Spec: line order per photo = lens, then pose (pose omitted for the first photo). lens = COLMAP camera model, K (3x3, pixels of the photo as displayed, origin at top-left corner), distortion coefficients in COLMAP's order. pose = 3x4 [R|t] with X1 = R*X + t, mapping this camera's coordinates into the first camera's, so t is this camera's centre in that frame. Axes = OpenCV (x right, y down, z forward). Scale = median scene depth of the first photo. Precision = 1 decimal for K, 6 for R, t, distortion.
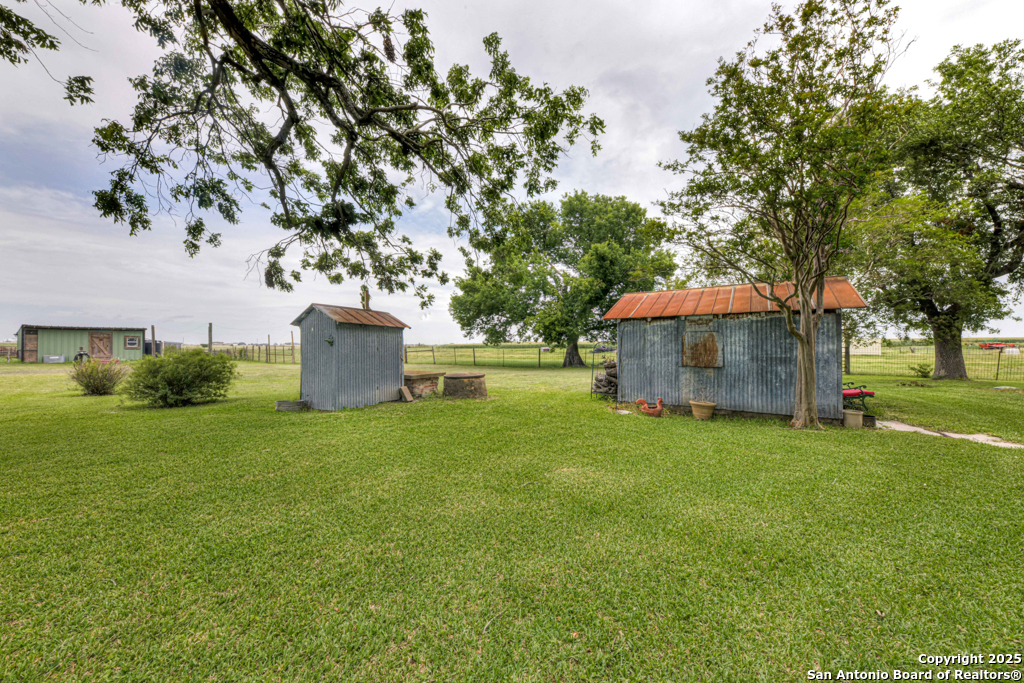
lens RADIAL K [[363.1, 0, 515.1], [0, 363.1, 348.1], [0, 0, 1]] dist [0.008631, -0.007861]
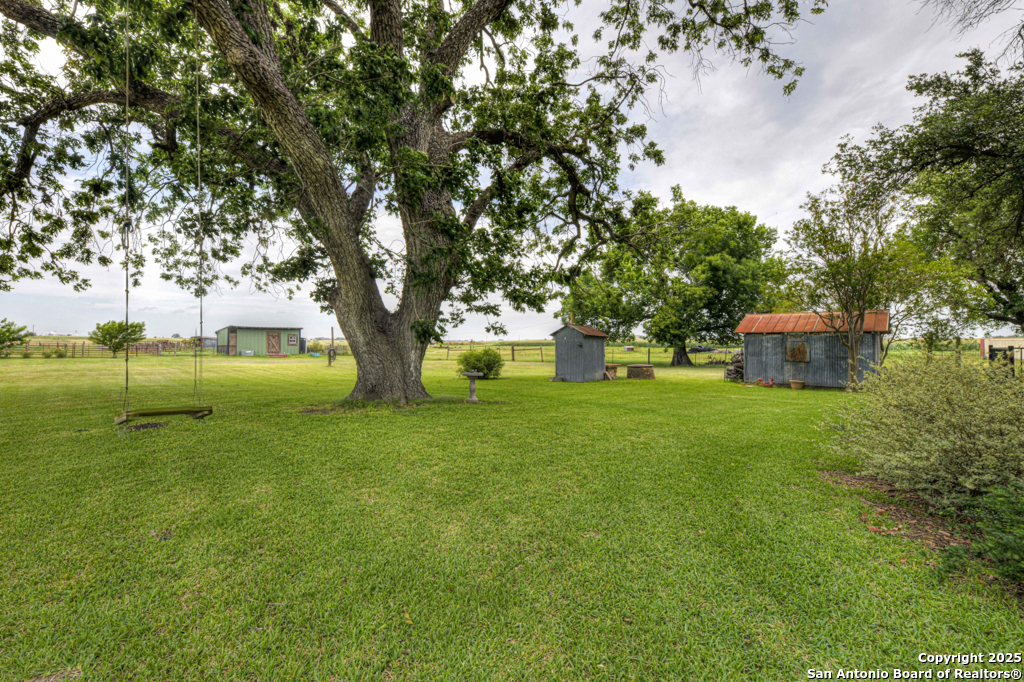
lens RADIAL K [[416.4, 0, 512.0], [0, 416.4, 341.0], [0, 0, 1]] dist [0.000079, -0.000040]
pose [[0.984381, 0.007521, -0.175891, -0.152048], [-0.009755, 0.999882, -0.011837, -0.003173], [0.175781, 0.013368, 0.984339, -0.378716]]
